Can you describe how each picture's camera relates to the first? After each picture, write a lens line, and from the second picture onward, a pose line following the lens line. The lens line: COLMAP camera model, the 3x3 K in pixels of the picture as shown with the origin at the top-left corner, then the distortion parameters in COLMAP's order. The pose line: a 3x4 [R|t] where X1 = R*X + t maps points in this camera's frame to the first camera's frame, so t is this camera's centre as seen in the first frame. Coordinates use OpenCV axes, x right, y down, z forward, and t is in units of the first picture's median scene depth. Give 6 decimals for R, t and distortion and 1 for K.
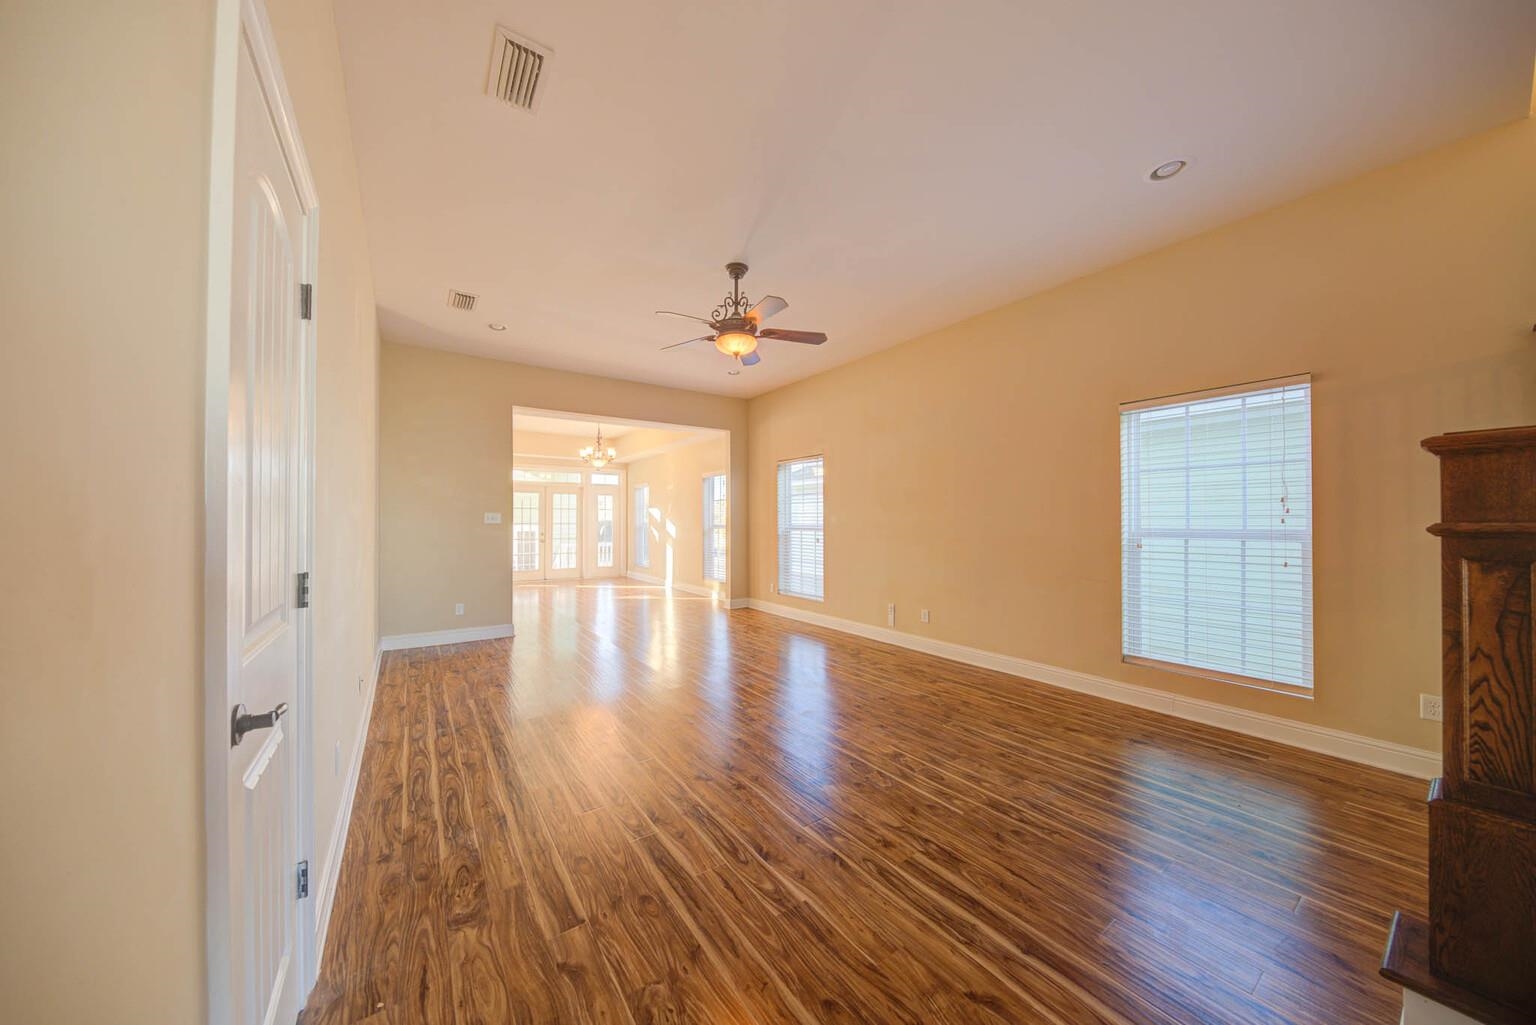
lens RADIAL K [[503.7, 0, 734.8], [0, 503.7, 512.5], [0, 0, 1]] dist [0.000533, -0.002785]
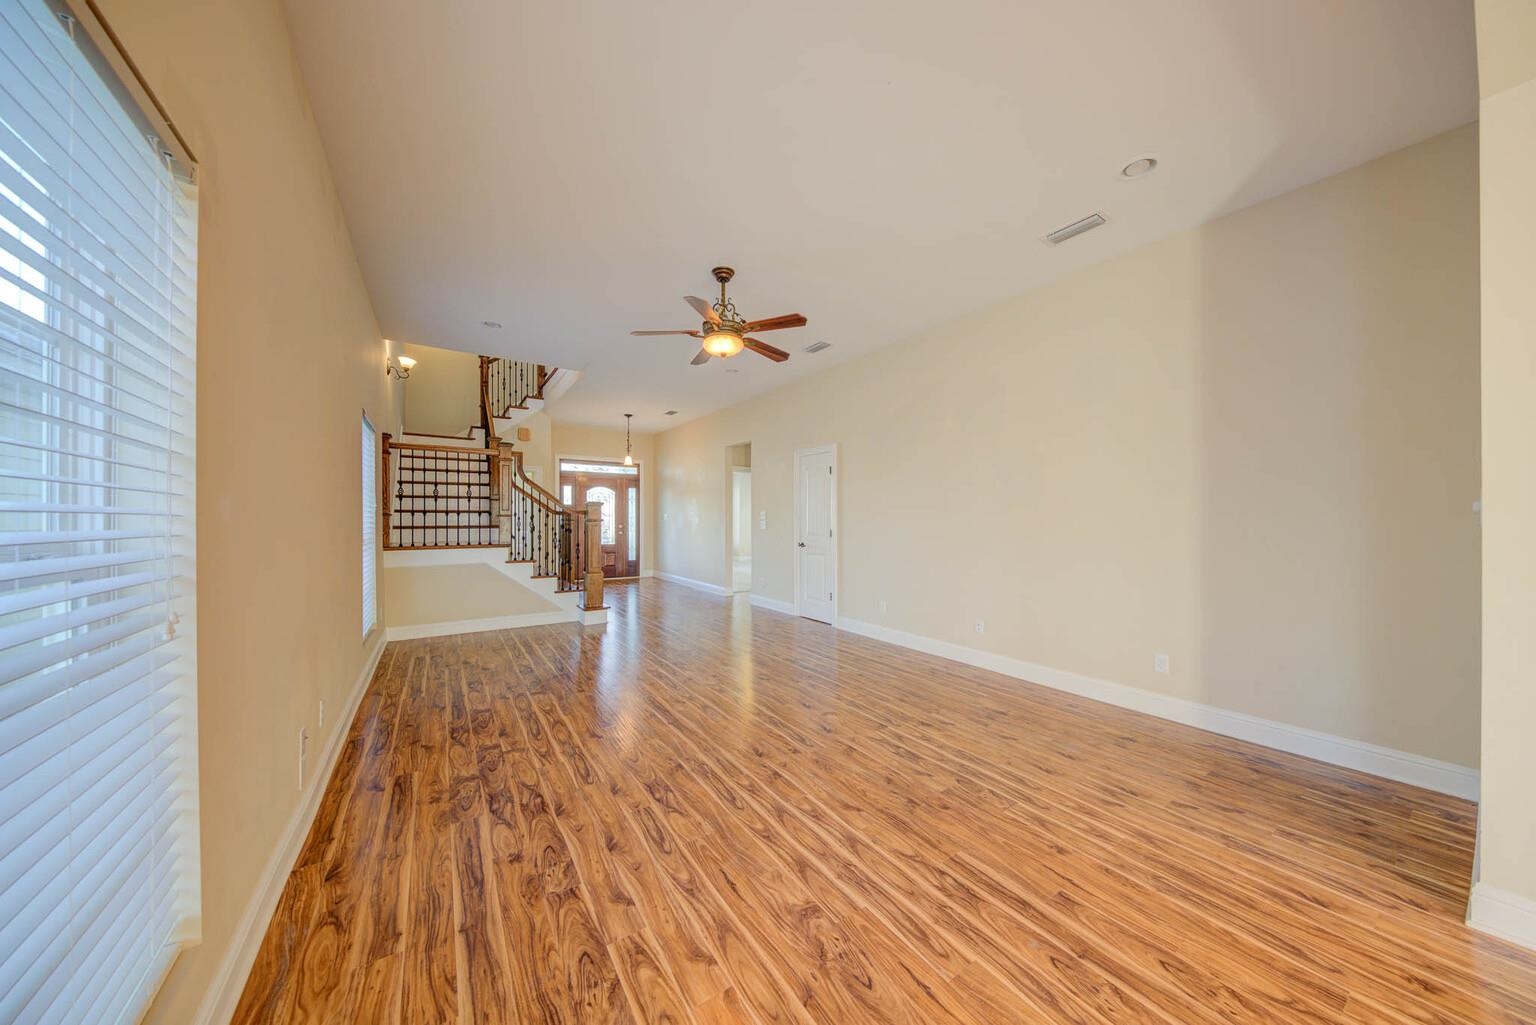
lens RADIAL K [[503.7, 0, 771.3], [0, 503.7, 517.5], [0, 0, 1]] dist [0.000533, -0.002785]
pose [[-0.999556, 0.001246, -0.029762, -0.069492], [0.001830, 0.999807, -0.019585, 0.036936], [0.029732, -0.019631, -0.999365, 2.164462]]
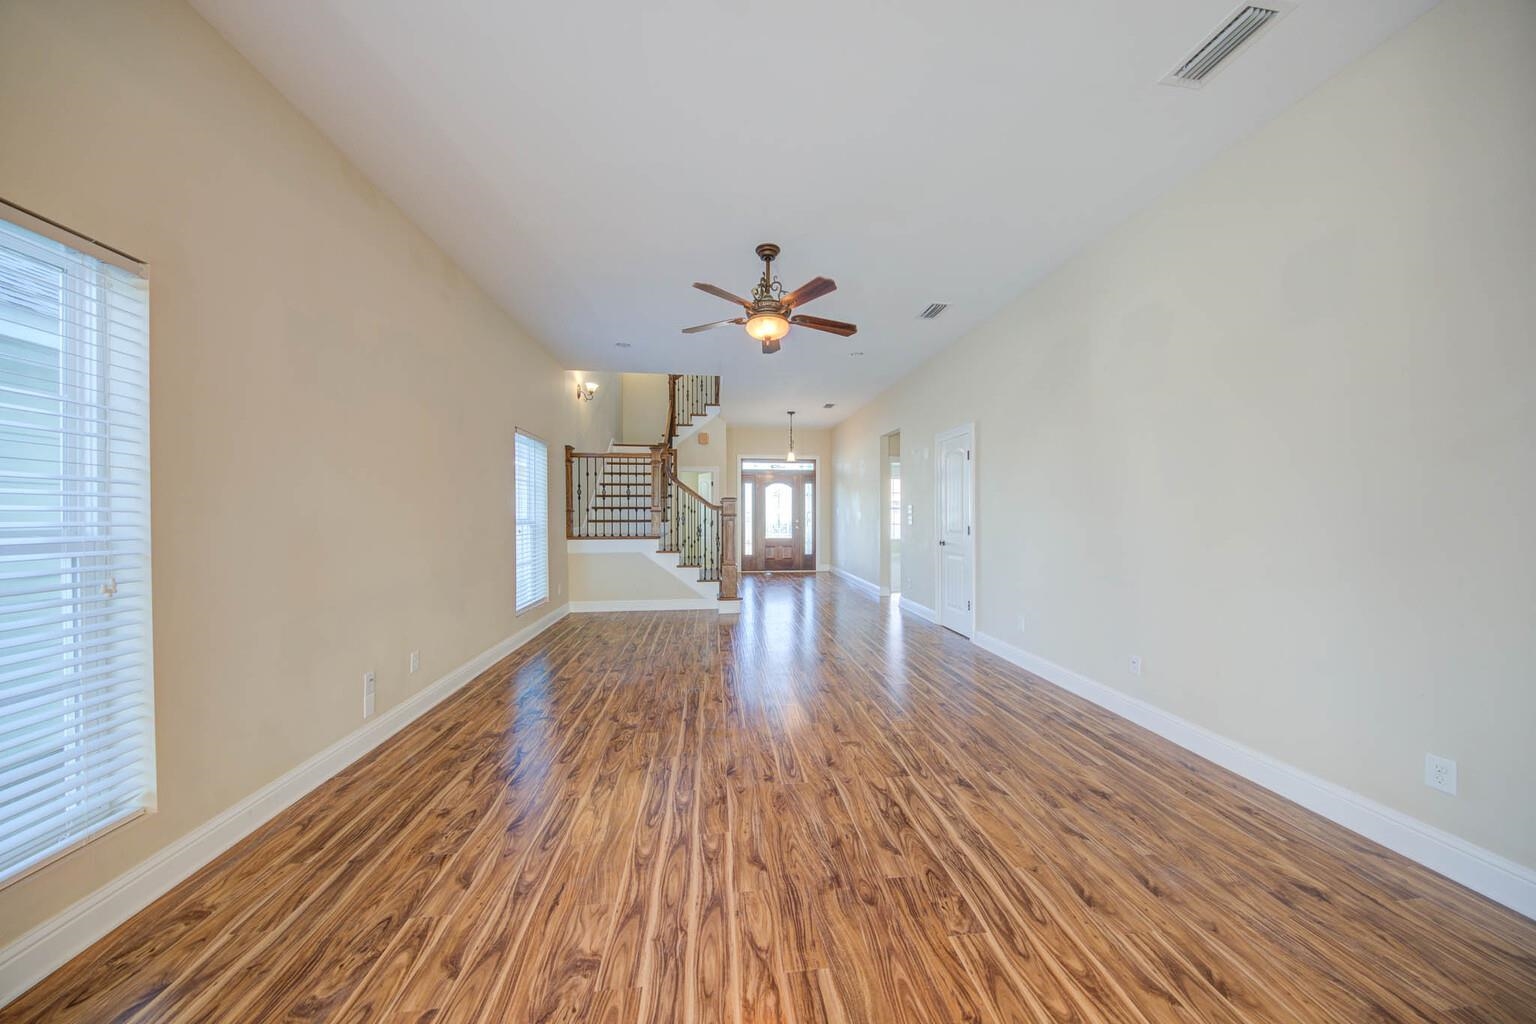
lens RADIAL K [[503.7, 0, 770.7], [0, 503.7, 513.3], [0, 0, 1]] dist [0.000533, -0.002785]
pose [[-0.903283, 0.005021, 0.429015, -0.442983], [-0.002973, 0.999834, -0.017960, 0.037420], [-0.429034, -0.017498, -0.903119, 1.991778]]
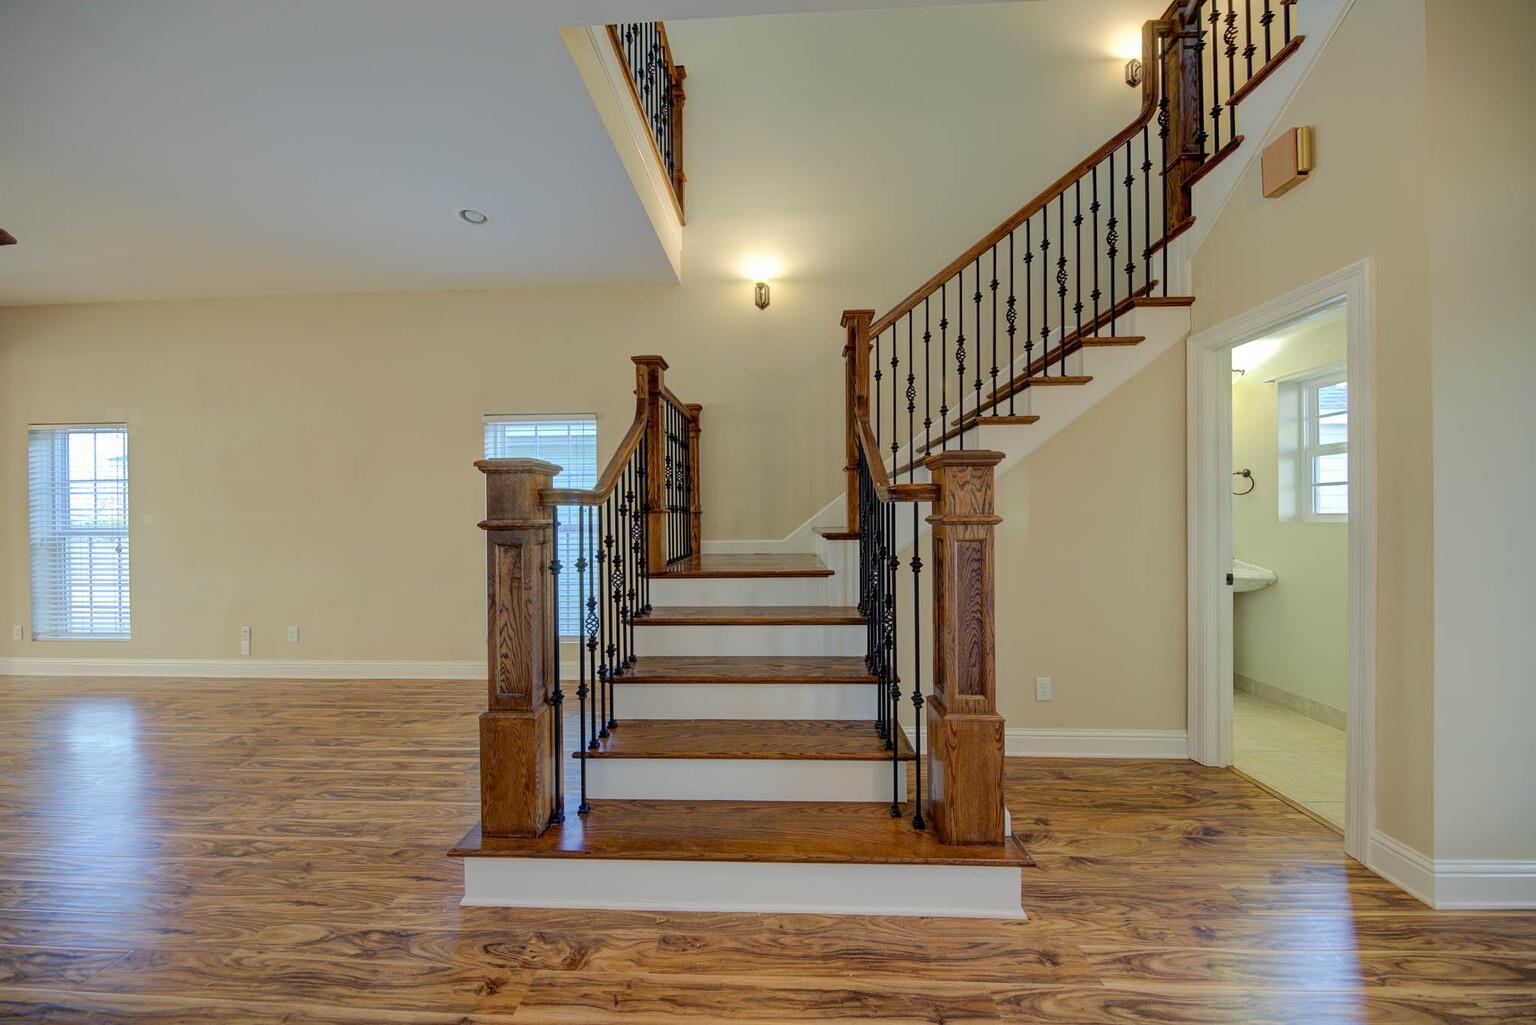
lens RADIAL K [[503.7, 0, 780.3], [0, 503.7, 513.6], [0, 0, 1]] dist [0.000533, -0.002785]
pose [[0.582564, -0.011271, 0.812707, 0.252828], [-0.001272, 0.999890, 0.014779, -0.007330], [-0.812784, -0.009643, 0.582486, -0.184389]]
